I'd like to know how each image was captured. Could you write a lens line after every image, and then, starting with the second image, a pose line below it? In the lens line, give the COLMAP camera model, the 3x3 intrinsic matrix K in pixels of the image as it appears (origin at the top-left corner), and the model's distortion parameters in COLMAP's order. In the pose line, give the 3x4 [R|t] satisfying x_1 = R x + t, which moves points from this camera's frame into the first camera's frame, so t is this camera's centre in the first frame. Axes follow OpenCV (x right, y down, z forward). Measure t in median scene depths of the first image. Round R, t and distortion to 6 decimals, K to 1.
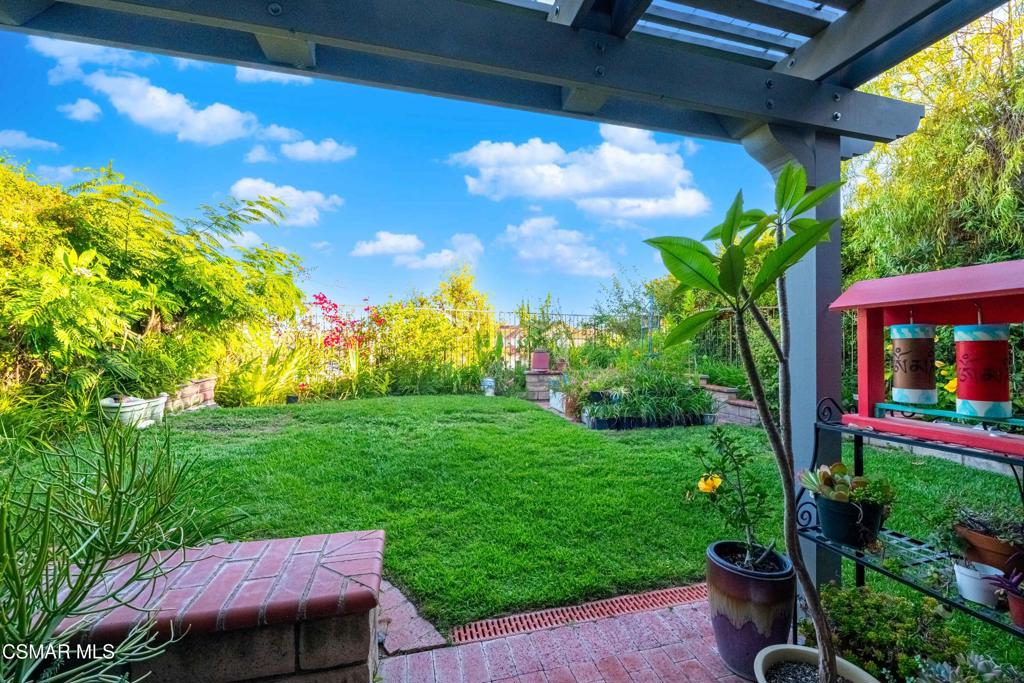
lens RADIAL K [[410.7, 0, 510.8], [0, 410.7, 343.0], [0, 0, 1]] dist [-0.001414, -0.002294]
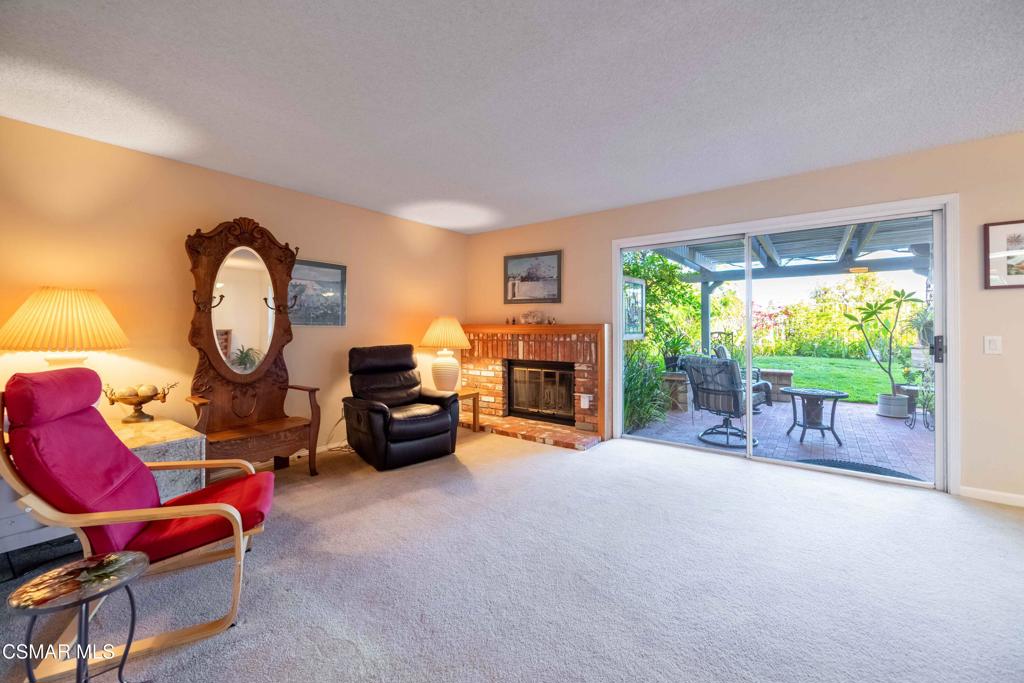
lens RADIAL K [[410.7, 0, 507.1], [0, 410.7, 325.2], [0, 0, 1]] dist [-0.001414, -0.002294]
pose [[0.621411, -0.013798, -0.783363, 0.293122], [0.015911, 0.999861, -0.004989, -0.016243], [0.783323, -0.009364, 0.621544, -0.983351]]
